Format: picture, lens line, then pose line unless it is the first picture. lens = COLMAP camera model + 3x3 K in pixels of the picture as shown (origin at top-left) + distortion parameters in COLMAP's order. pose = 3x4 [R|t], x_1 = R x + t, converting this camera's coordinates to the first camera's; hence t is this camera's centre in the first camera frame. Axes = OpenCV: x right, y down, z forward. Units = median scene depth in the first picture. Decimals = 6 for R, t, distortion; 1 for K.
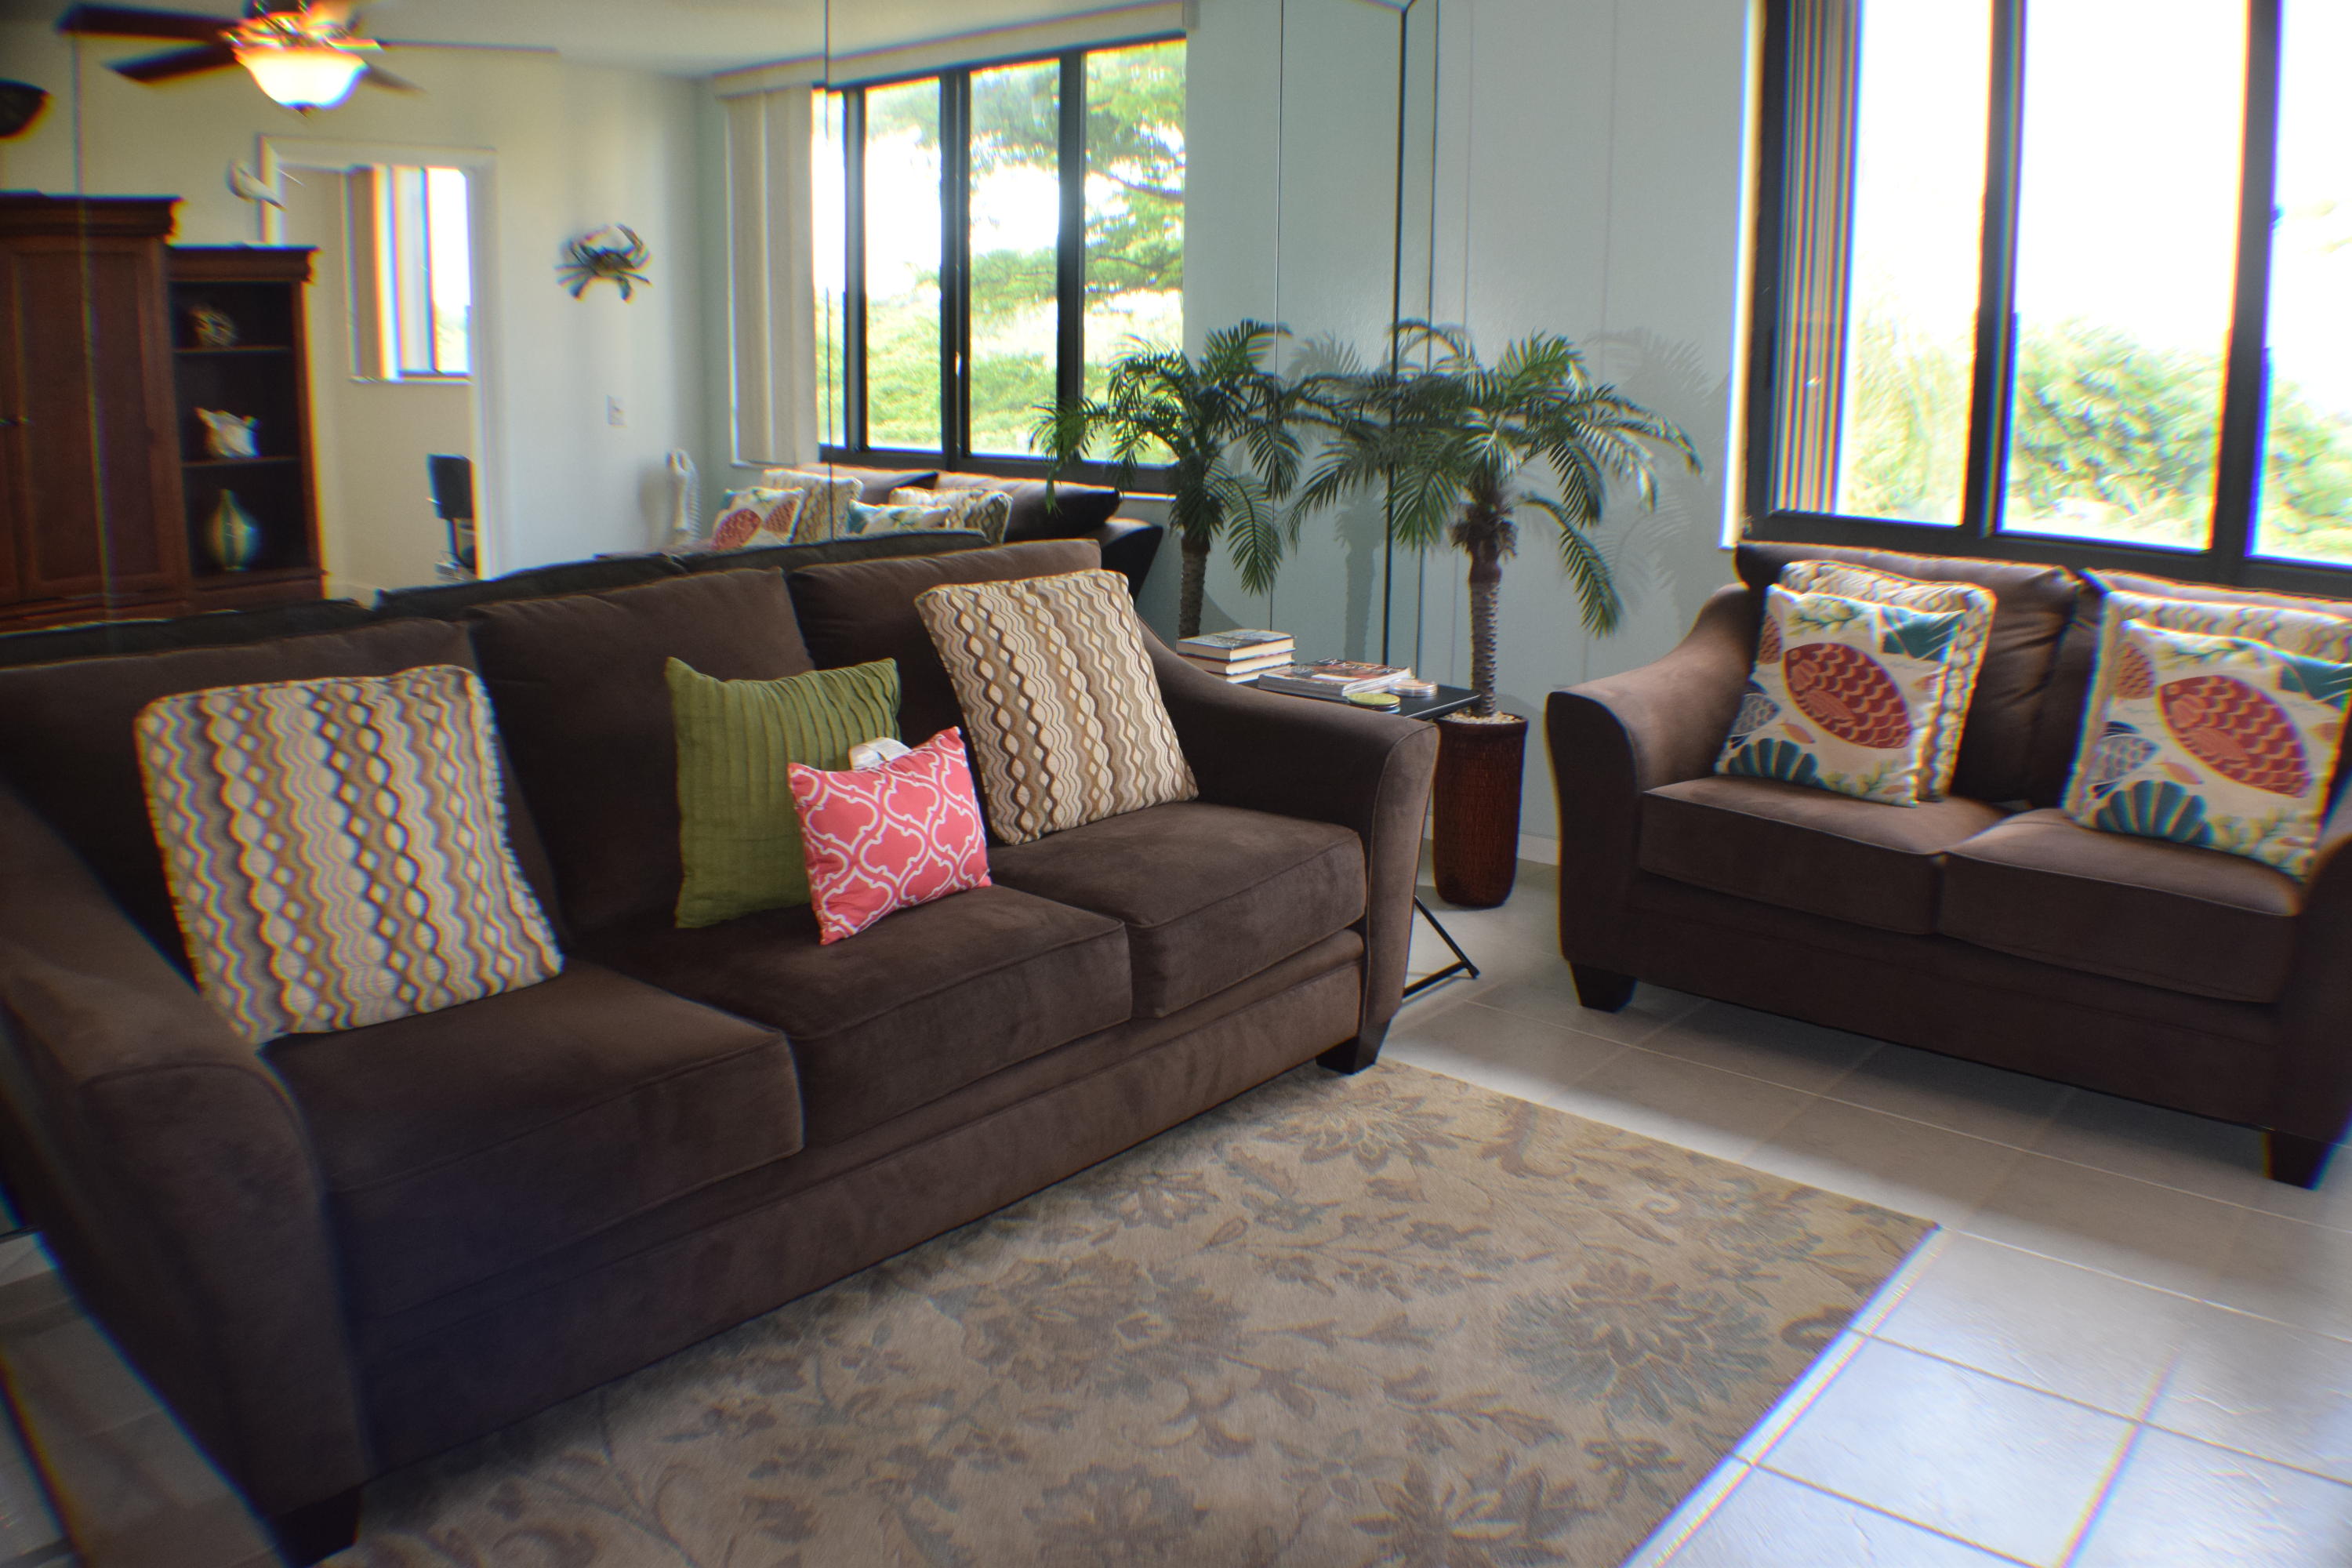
lens RADIAL K [[1758.3, 0, 1176.0], [0, 1758.3, 784.0], [0, 0, 1]] dist [-0.196916, 0.036225]
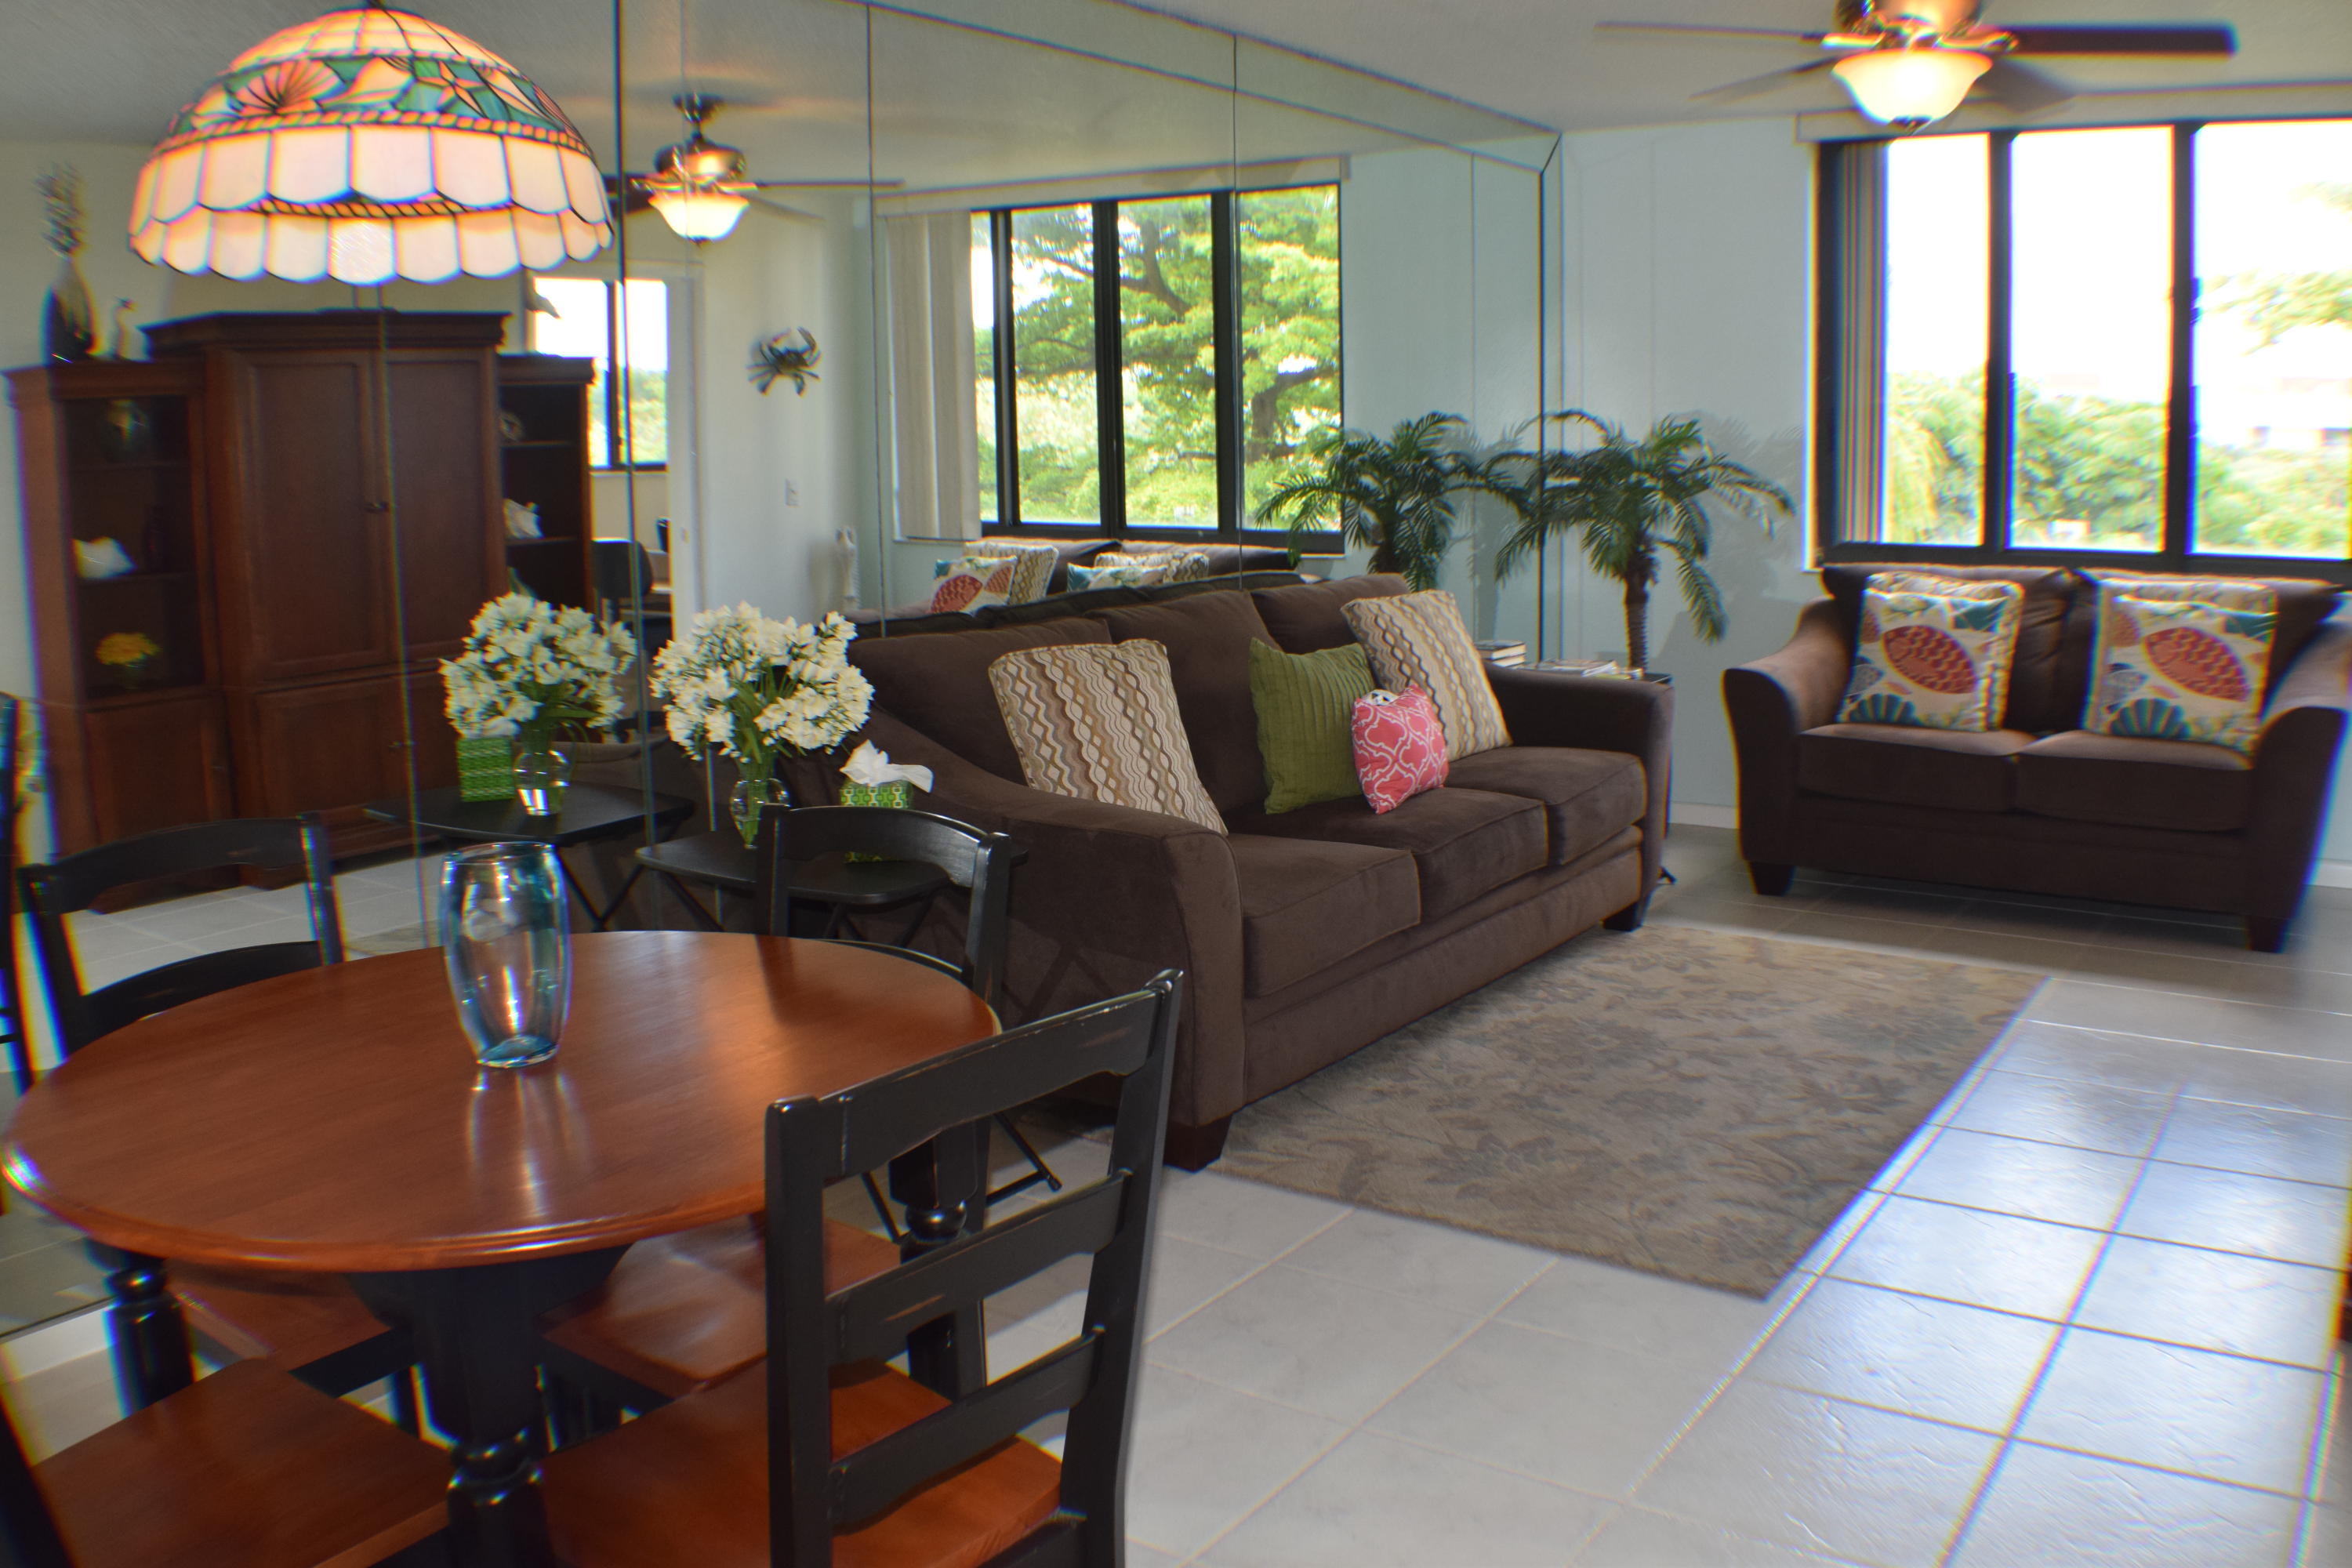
lens RADIAL K [[1933.2, 0, 1176.0], [0, 1933.2, 784.0], [0, 0, 1]] dist [-0.181366, 0.008851]
pose [[0.994304, -0.044148, 0.097005, -0.411909], [0.050317, 0.996801, -0.062094, 0.122466], [-0.093953, 0.066621, 0.993345, -0.525600]]
